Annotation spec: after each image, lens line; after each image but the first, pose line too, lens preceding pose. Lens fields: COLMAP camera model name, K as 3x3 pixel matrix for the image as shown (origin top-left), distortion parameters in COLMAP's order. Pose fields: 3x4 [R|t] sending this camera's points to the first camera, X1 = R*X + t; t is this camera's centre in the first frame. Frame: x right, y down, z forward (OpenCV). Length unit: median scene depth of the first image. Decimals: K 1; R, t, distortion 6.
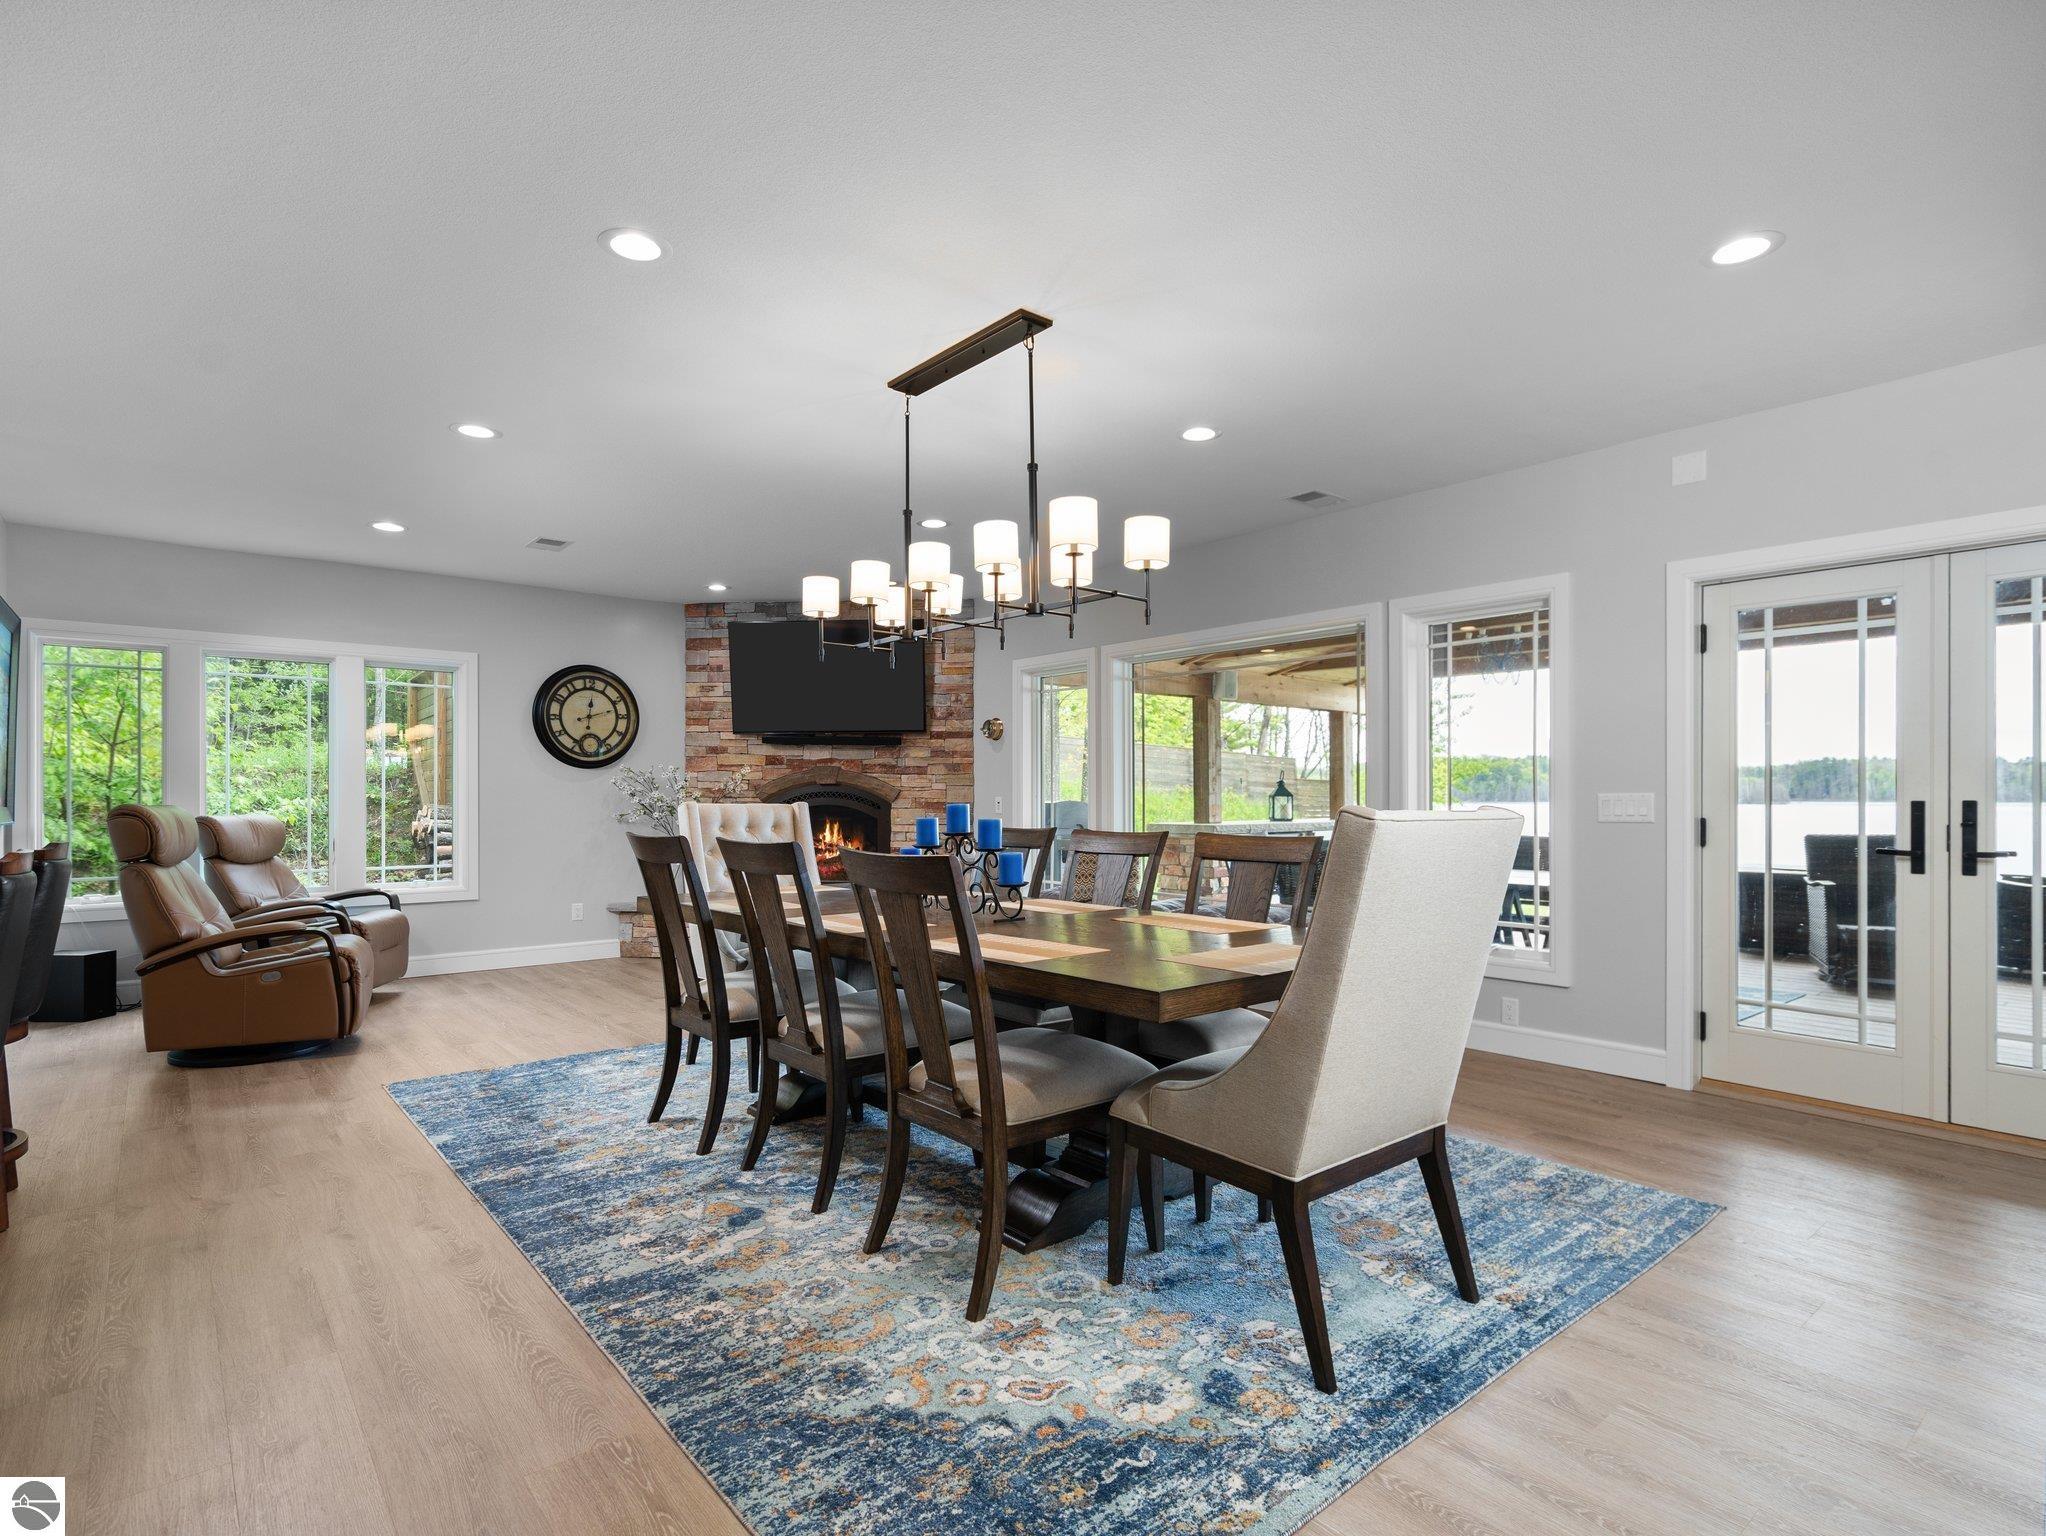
lens RADIAL K [[1038.7, 0, 1031.6], [0, 1038.7, 815.4], [0, 0, 1]] dist [0.003503, -0.004539]
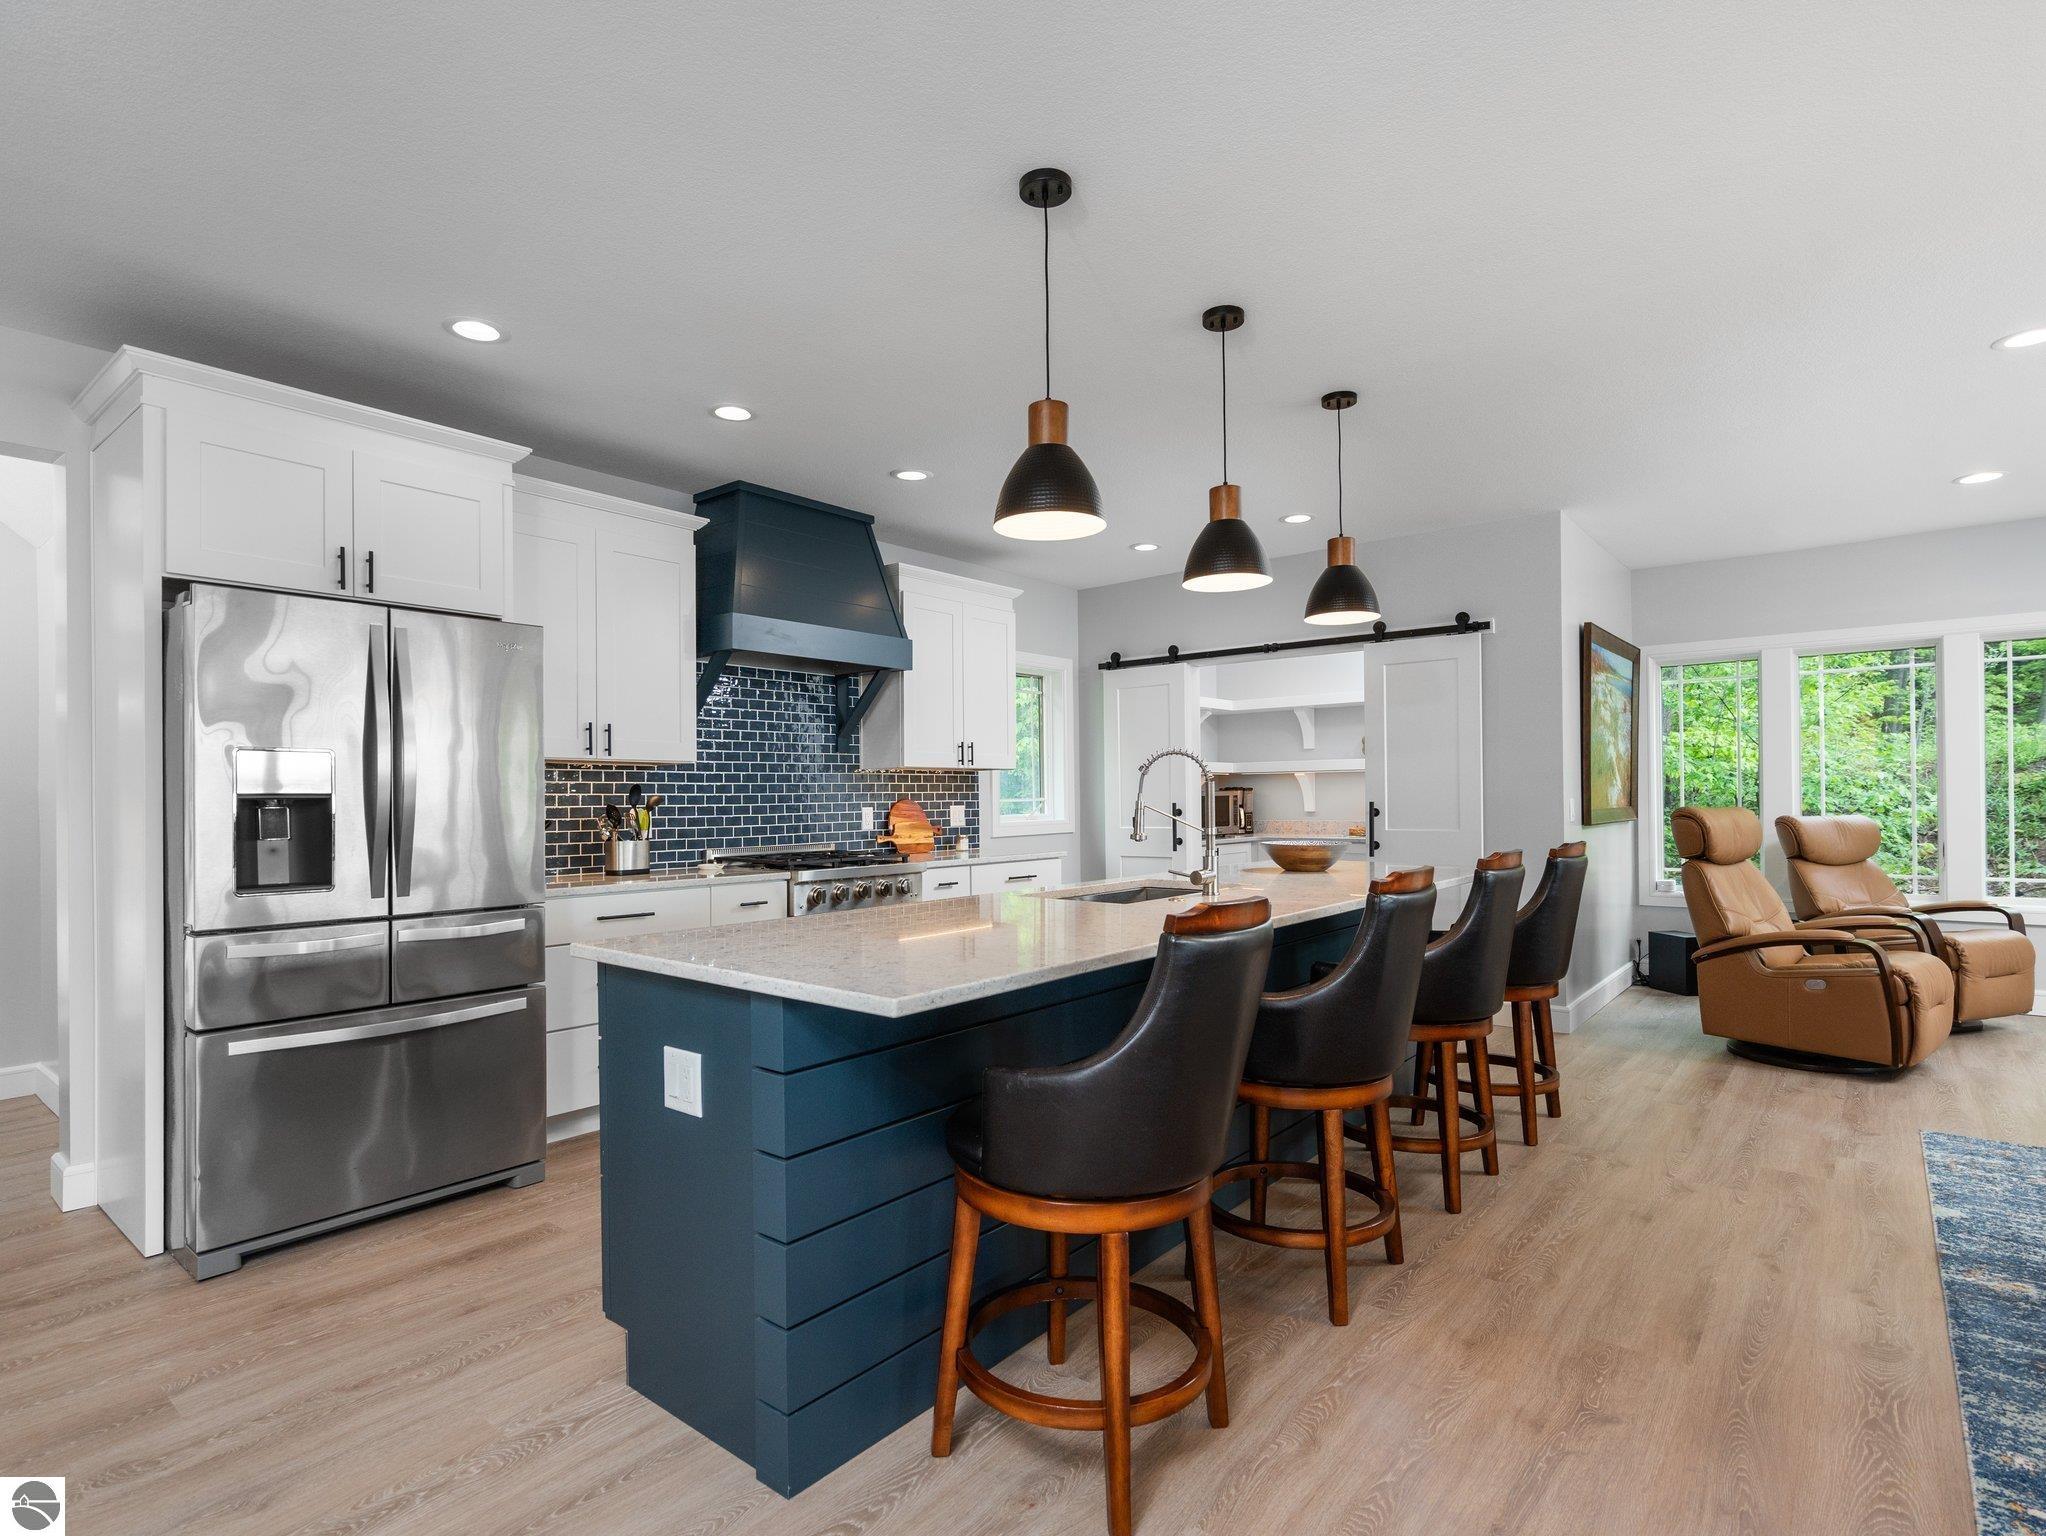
lens RADIAL K [[1038.7, 0, 995.0], [0, 1038.7, 813.7], [0, 0, 1]] dist [0.003503, -0.004539]
pose [[0.164449, 0.013932, -0.986287, 0.111008], [-0.006497, 0.999894, 0.013041, -0.014118], [0.986364, 0.004264, 0.164522, 0.092104]]
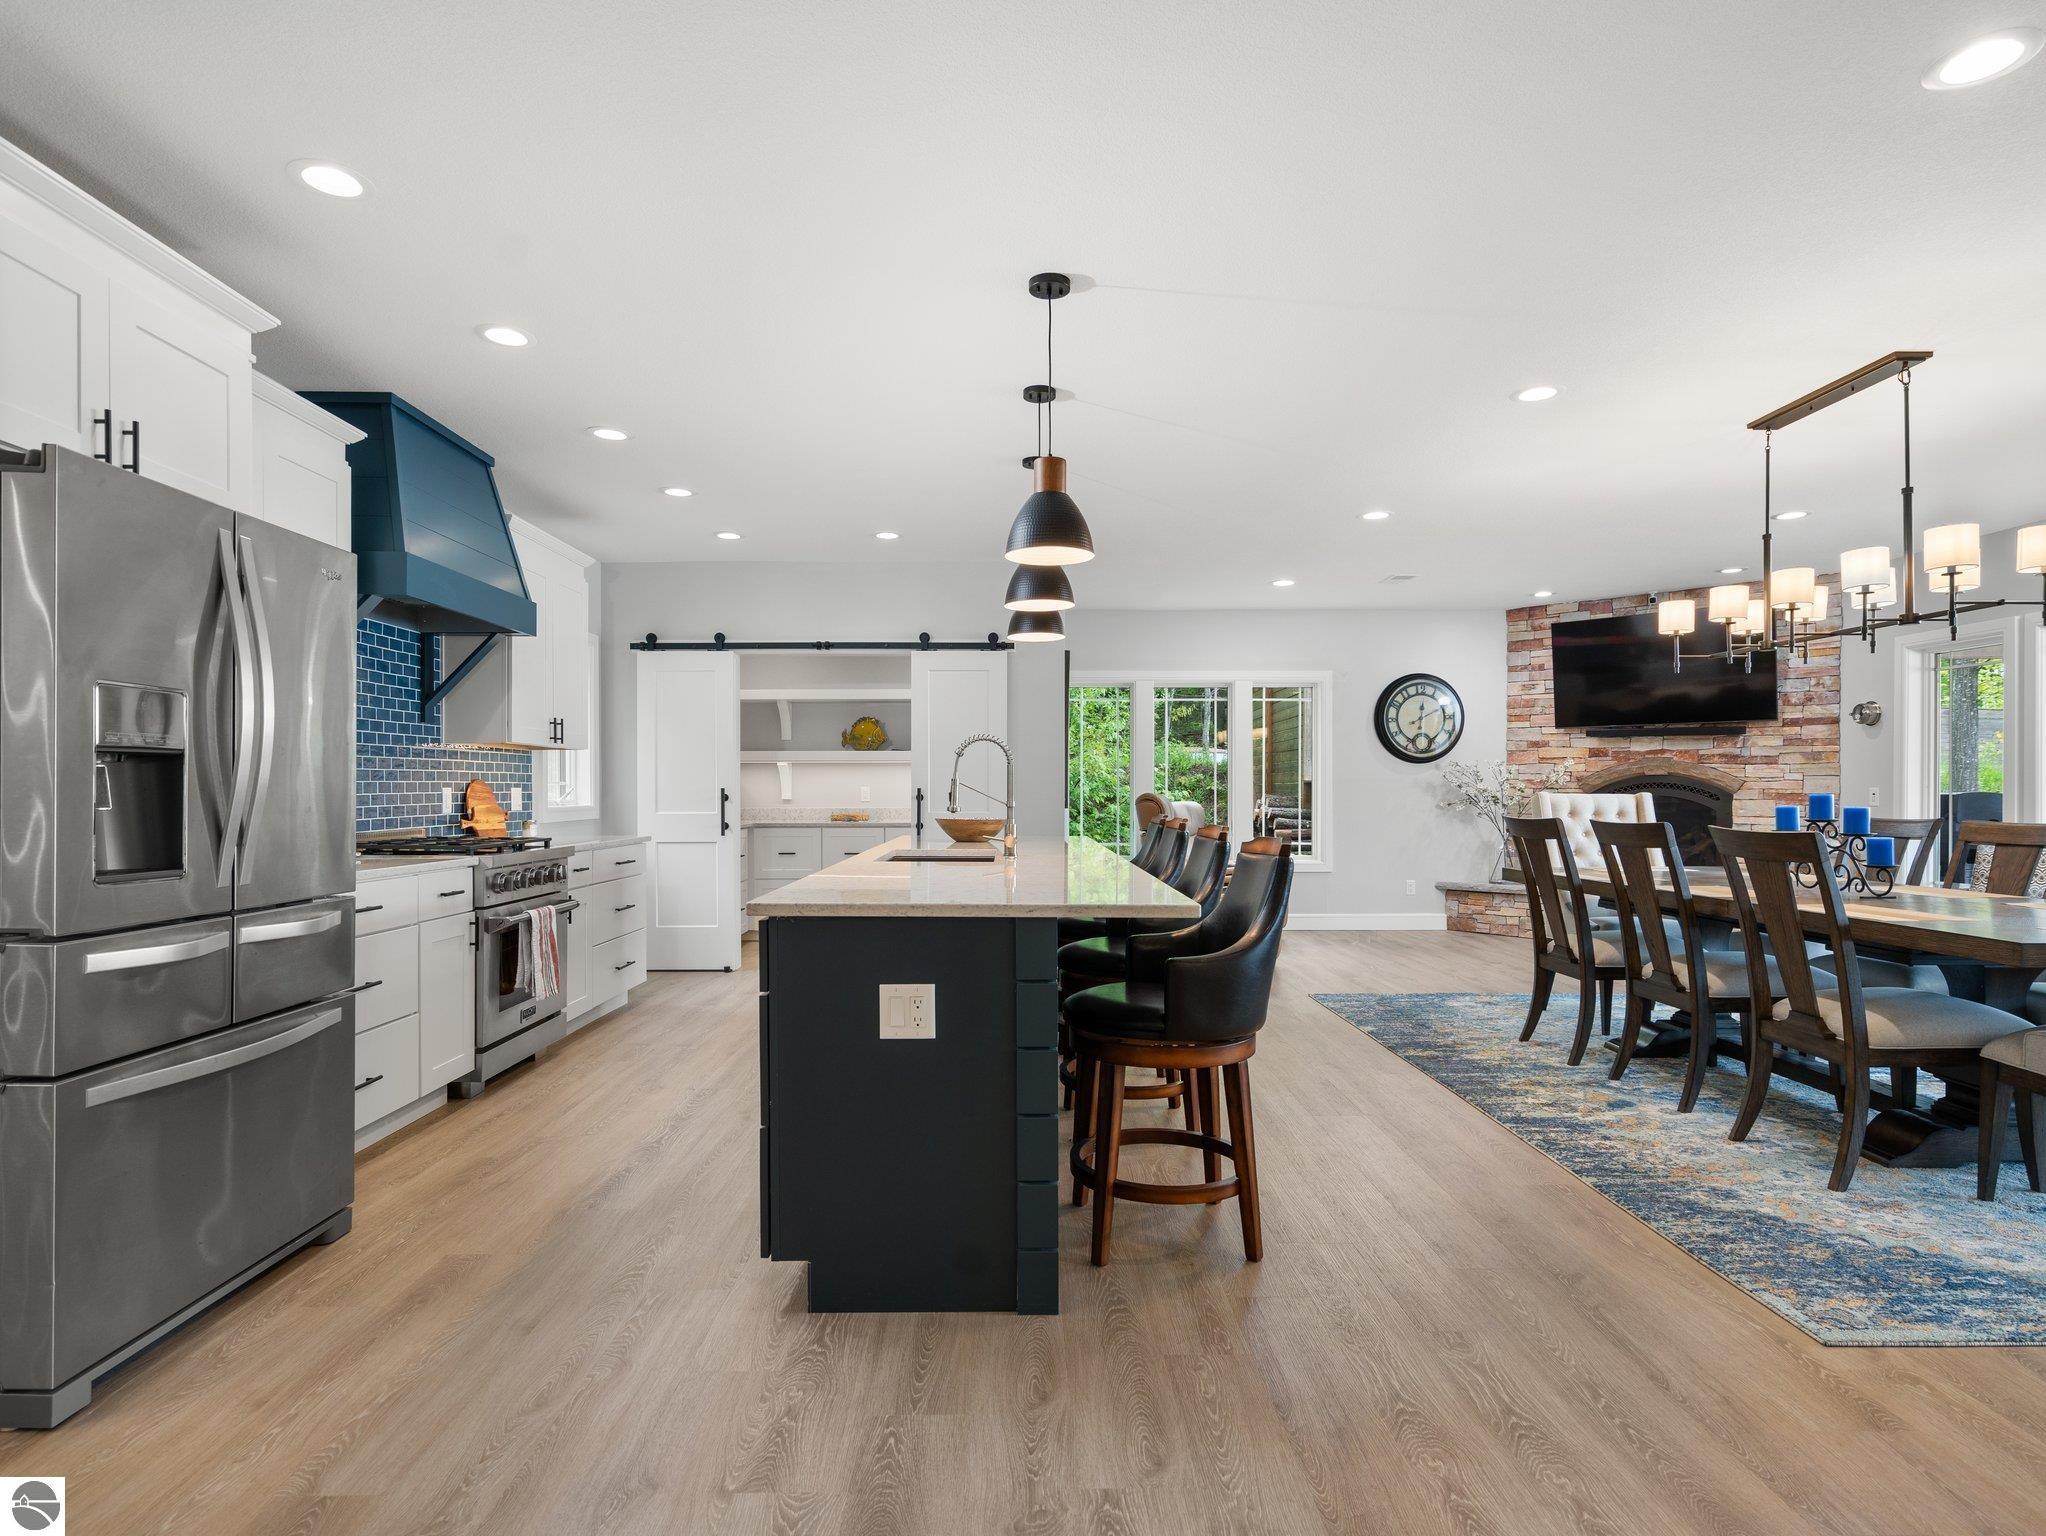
lens RADIAL K [[1108.8, 0, 1006.6], [0, 1108.8, 797.9], [0, 0, 1]] dist [-0.001846, 0.003539]
pose [[0.763900, 0.005259, -0.645313, 0.026070], [-0.011542, 0.999918, -0.005515, 0.008724], [0.645231, 0.011661, 0.763898, -0.420289]]
